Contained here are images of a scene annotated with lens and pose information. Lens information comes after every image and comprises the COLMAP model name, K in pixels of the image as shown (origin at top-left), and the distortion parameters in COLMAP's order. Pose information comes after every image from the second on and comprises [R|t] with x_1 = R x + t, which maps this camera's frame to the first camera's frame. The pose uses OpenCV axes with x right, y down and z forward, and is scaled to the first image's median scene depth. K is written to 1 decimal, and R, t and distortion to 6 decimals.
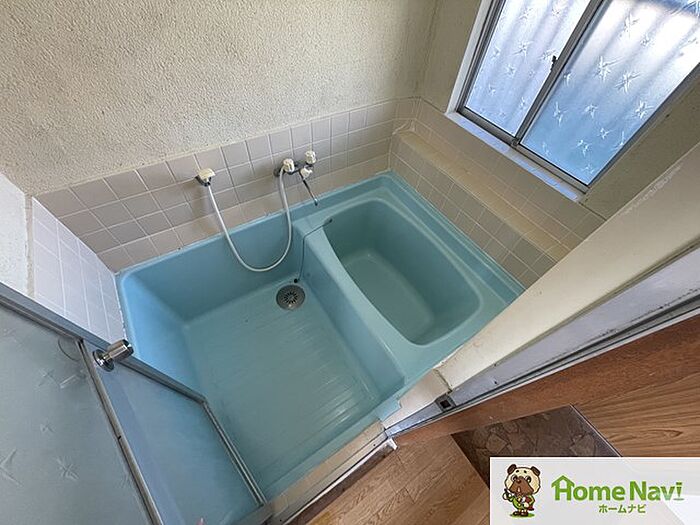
lens RADIAL K [[282.9, 0, 349.4], [0, 282.9, 262.6], [0, 0, 1]] dist [-0.002564, 0.000026]
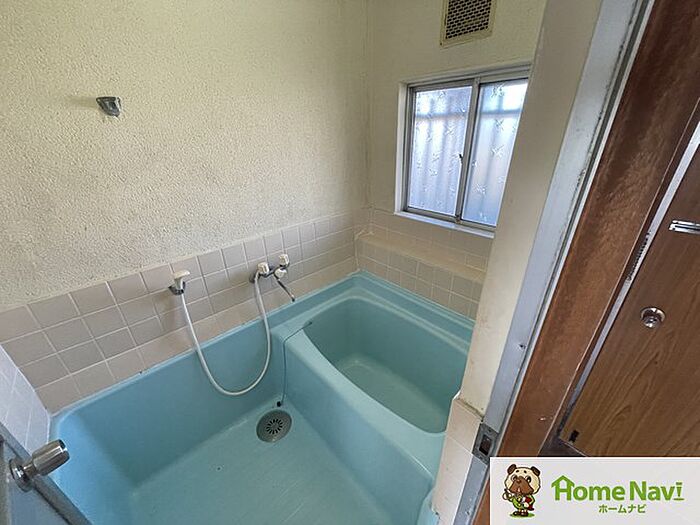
lens RADIAL K [[282.9, 0, 349.7], [0, 282.9, 264.7], [0, 0, 1]] dist [-0.002564, 0.000026]
pose [[0.981542, -0.153434, 0.114167, -0.016687], [0.188993, 0.869592, -0.456170, 0.171934], [-0.029286, 0.469326, 0.882539, 0.052028]]
